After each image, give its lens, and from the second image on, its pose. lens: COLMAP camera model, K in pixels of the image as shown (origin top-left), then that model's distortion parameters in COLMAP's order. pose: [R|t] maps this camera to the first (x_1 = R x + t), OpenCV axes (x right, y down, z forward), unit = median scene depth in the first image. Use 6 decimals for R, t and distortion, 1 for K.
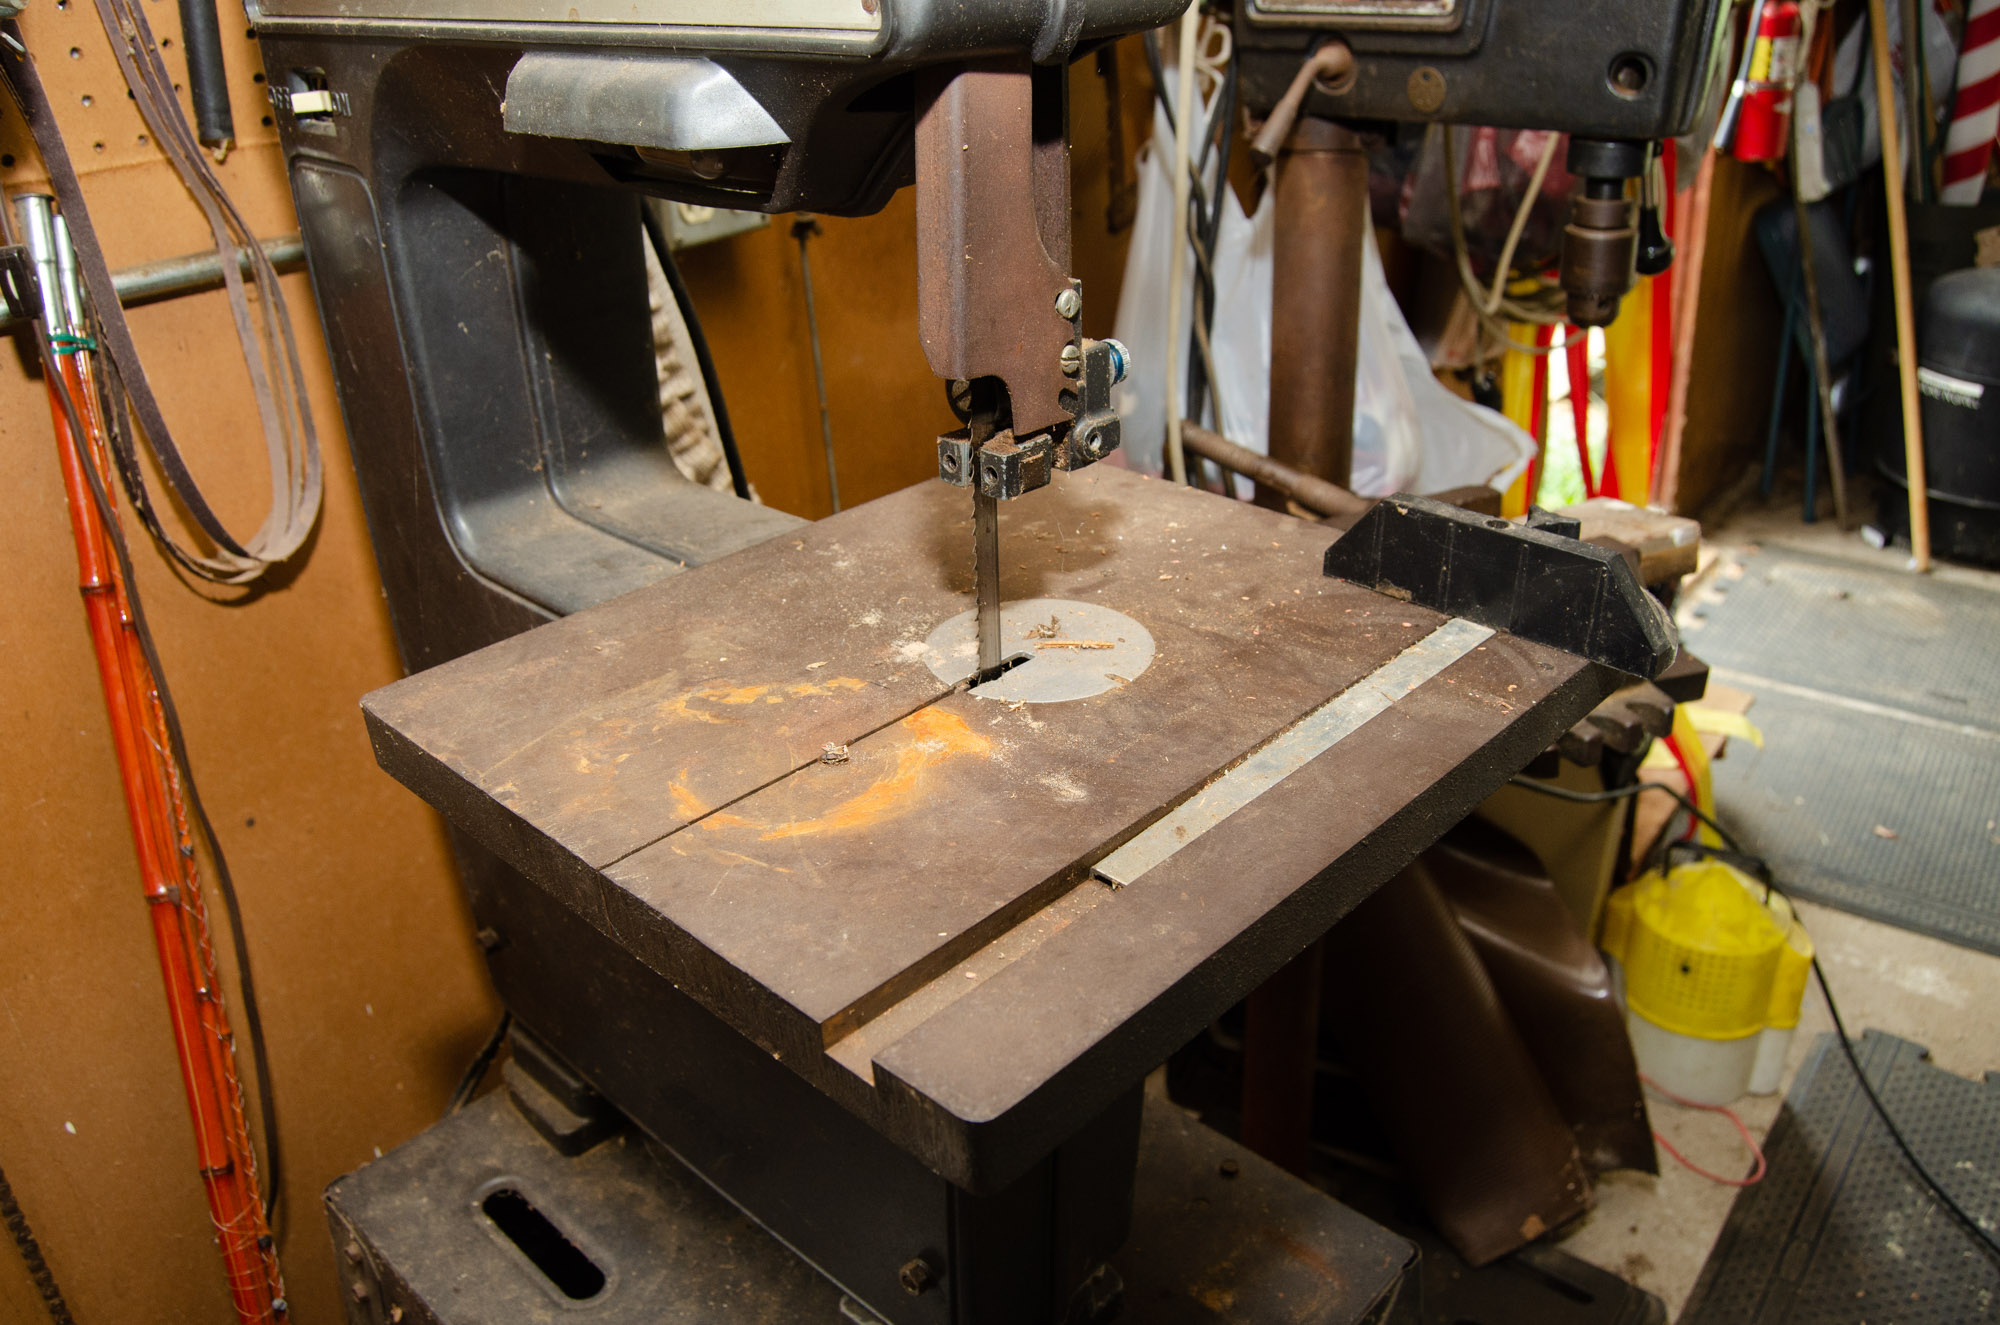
lens RADIAL K [[1533.2, 0, 1006.3], [0, 1533.2, 674.3], [0, 0, 1]] dist [-0.095349, 0.038454]
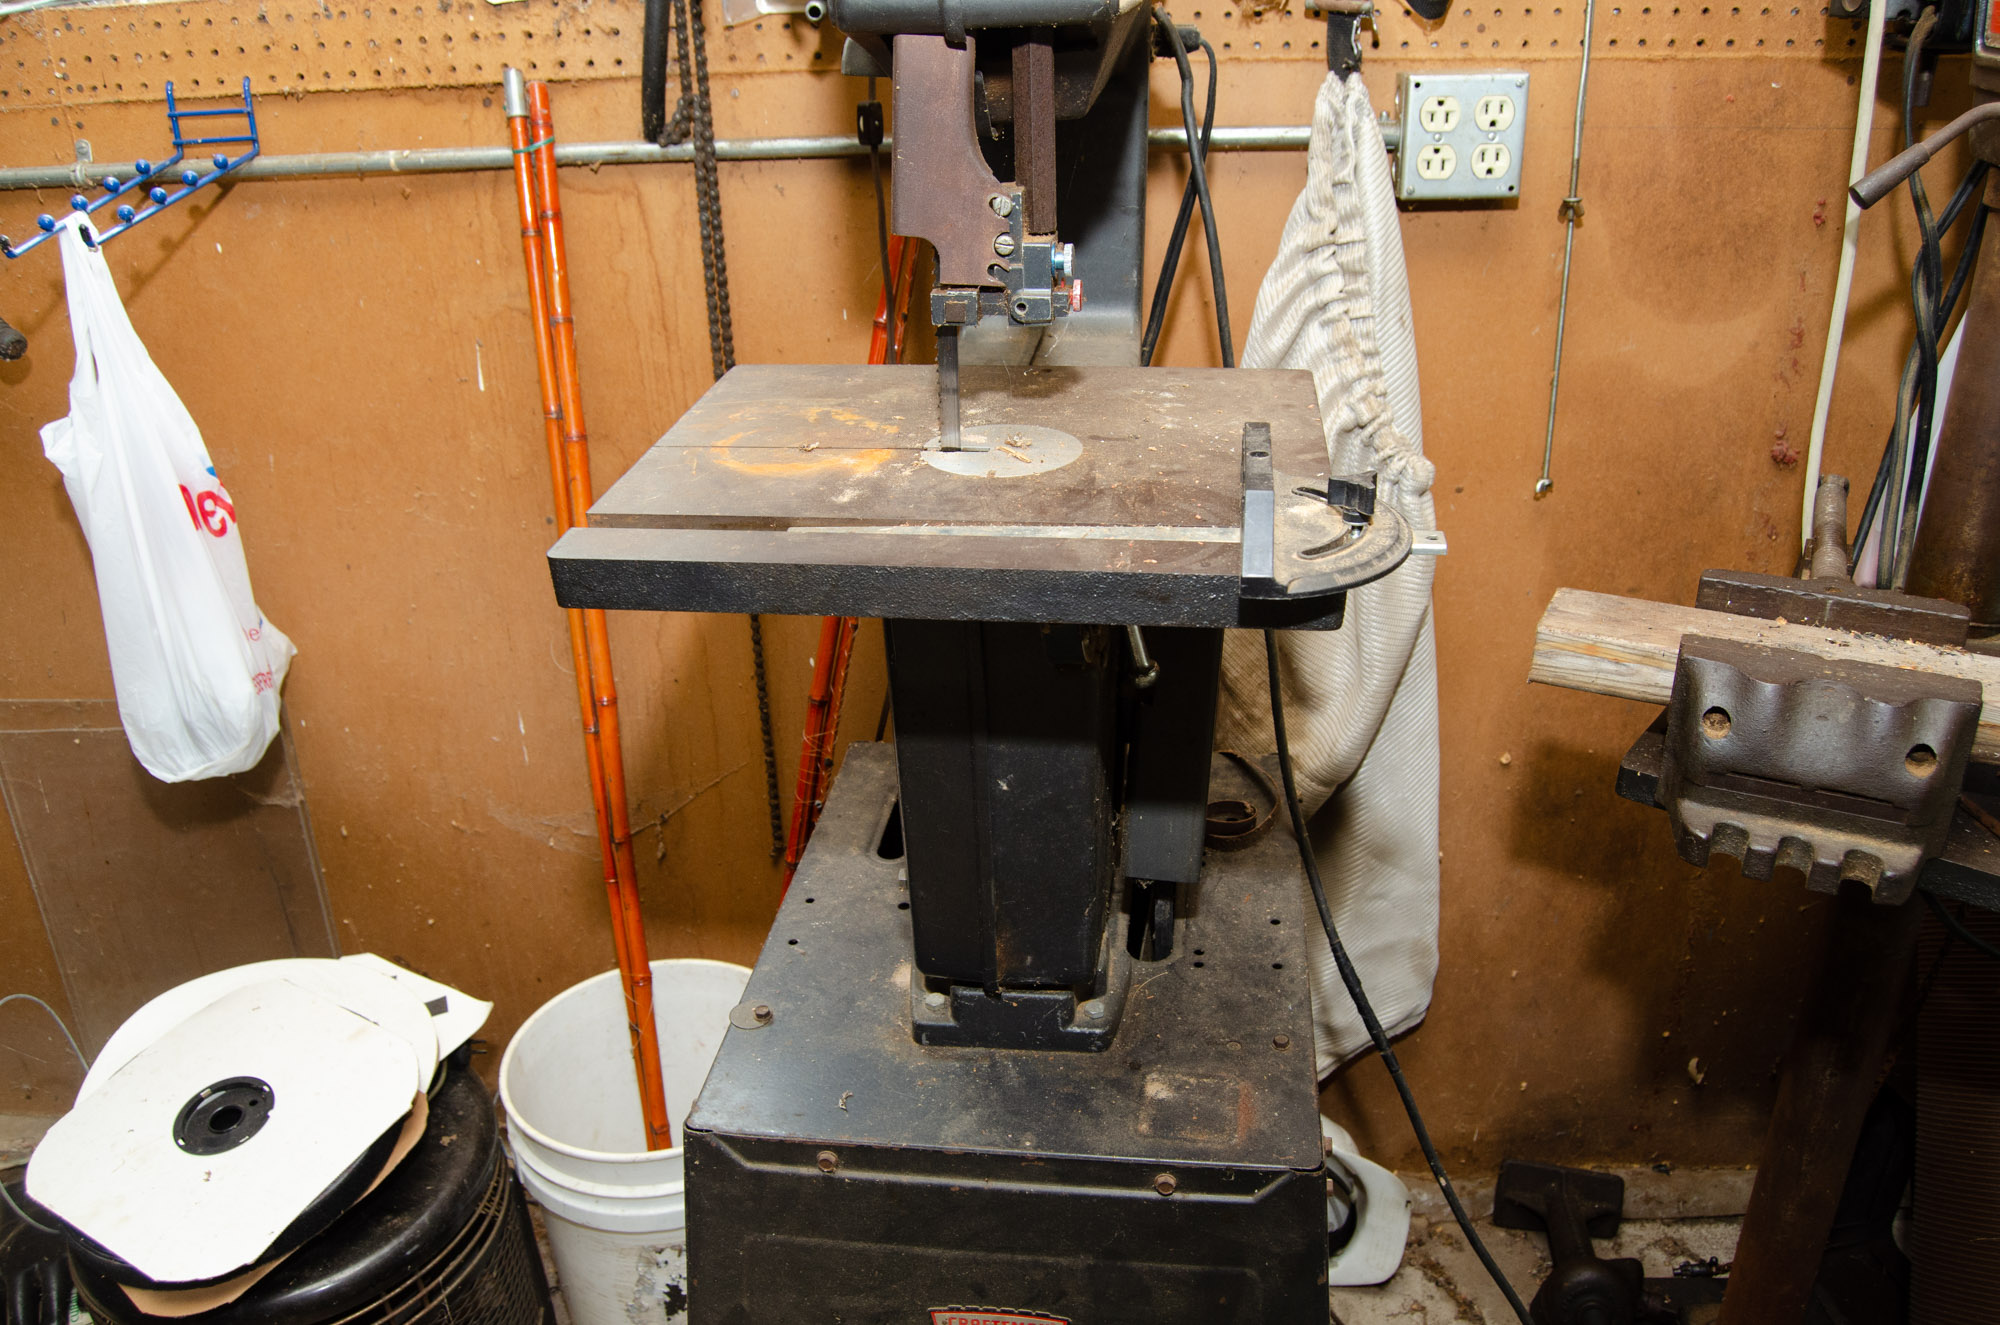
lens RADIAL K [[1533.2, 0, 1000.8], [0, 1533.2, 680.4], [0, 0, 1]] dist [-0.095349, 0.038454]
pose [[0.595198, 0.377240, -0.709527, 0.643720], [-0.355549, 0.915458, 0.188471, -0.051306], [0.720641, 0.140094, 0.679007, 0.034377]]
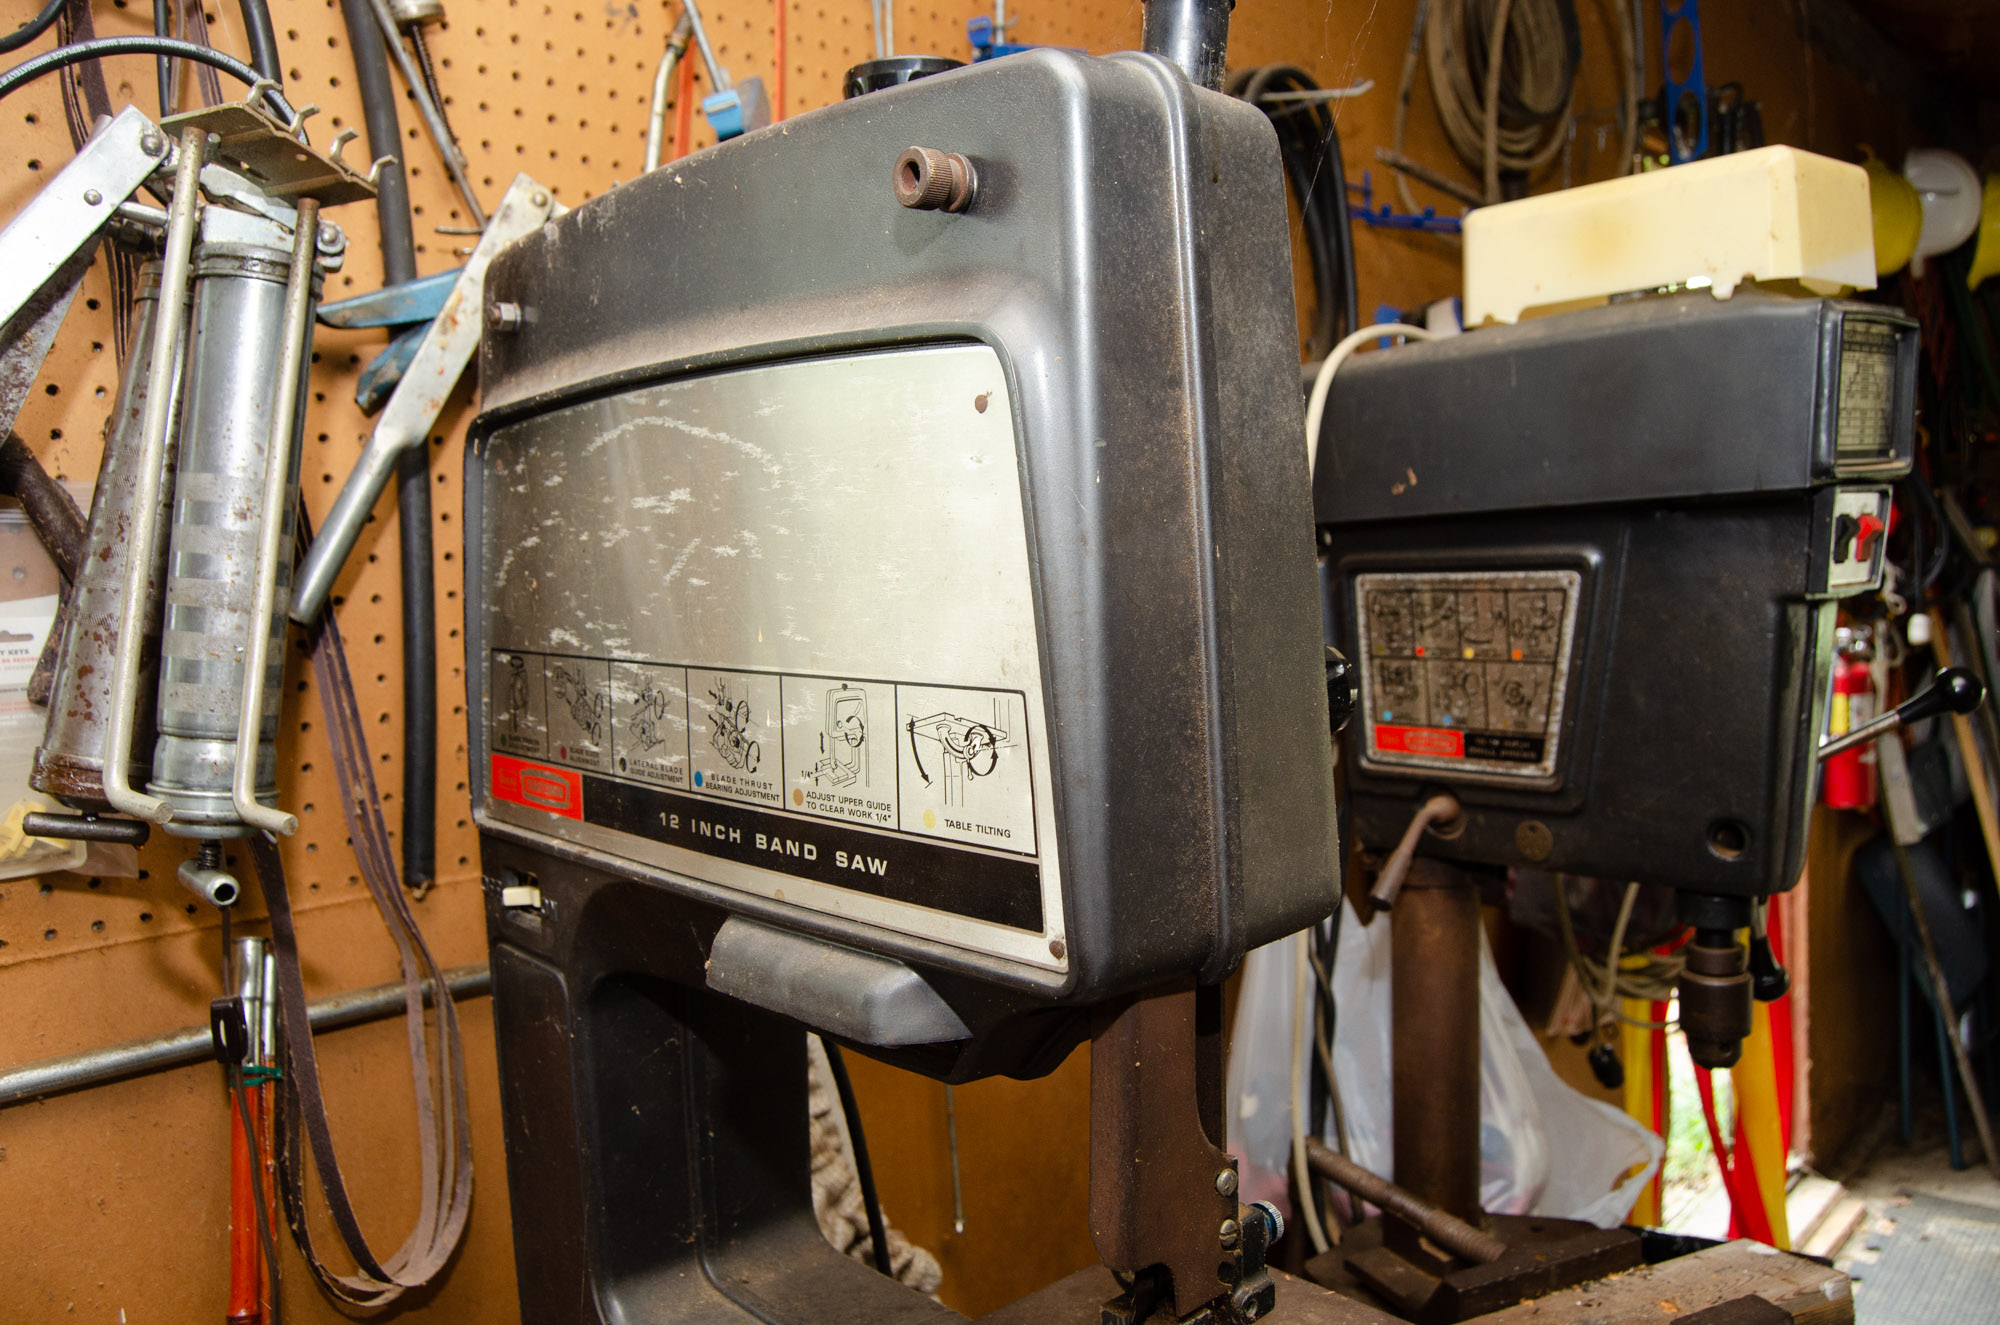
lens RADIAL K [[1533.2, 0, 1006.3], [0, 1533.2, 676.0], [0, 0, 1]] dist [-0.095349, 0.038454]
pose [[0.997825, 0.007435, -0.065504, -0.023543], [-0.031197, 0.928578, -0.369823, -0.090558], [0.058076, 0.371062, 0.926790, -0.058480]]
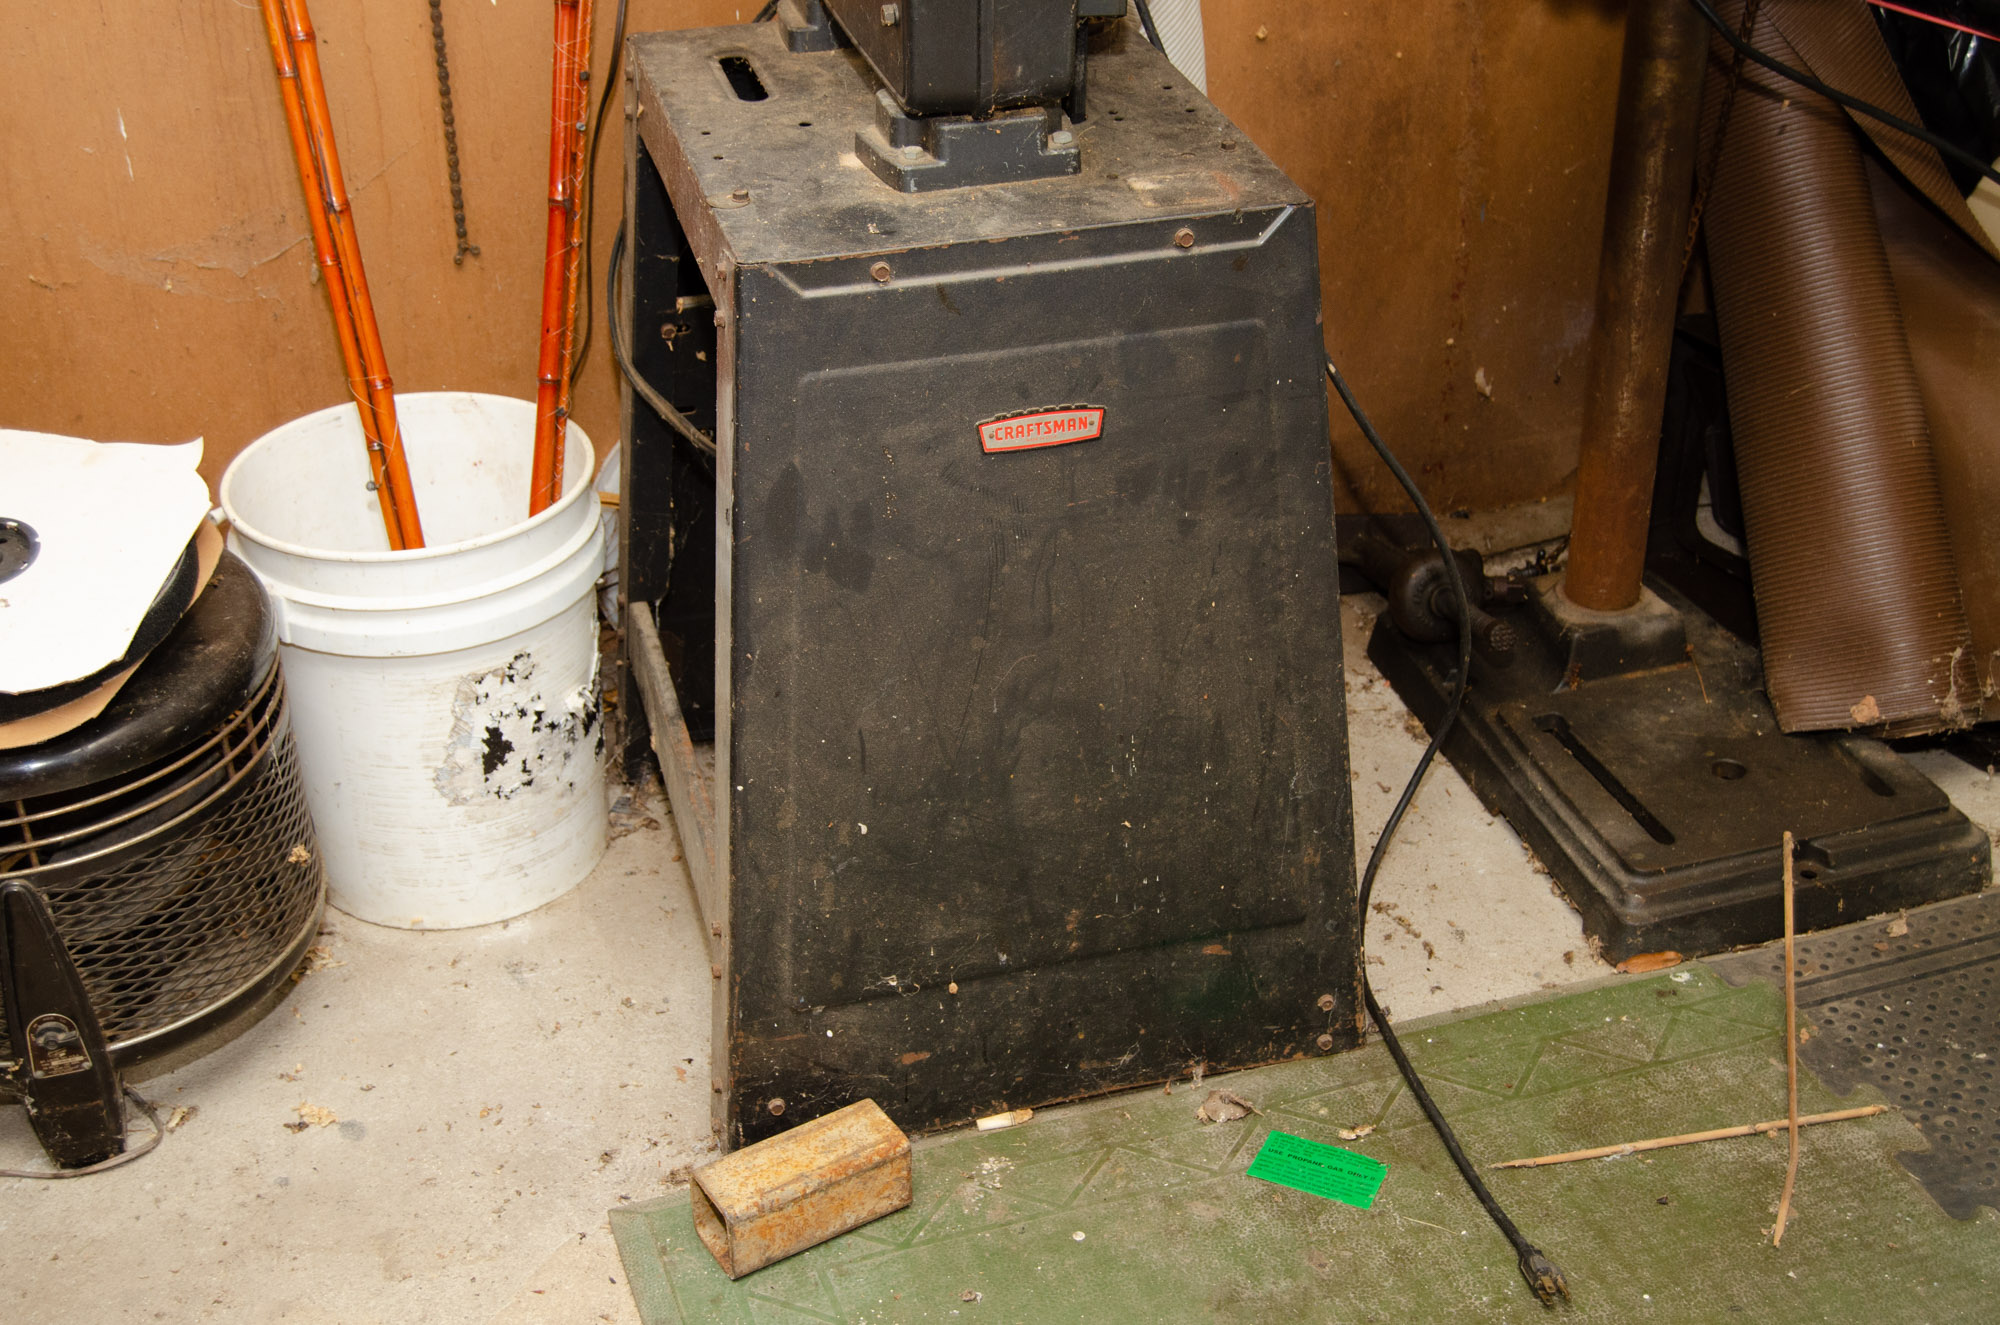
lens RADIAL K [[2640.5, 0, 990.7], [0, 2640.5, 708.7], [0, 0, 1]] dist [-0.064371, 0.000000]
pose [[0.855069, 0.301004, -0.422201, 0.895793], [-0.257014, 0.953226, 0.159072, 0.414545], [0.450334, -0.027506, 0.892436, -0.868109]]
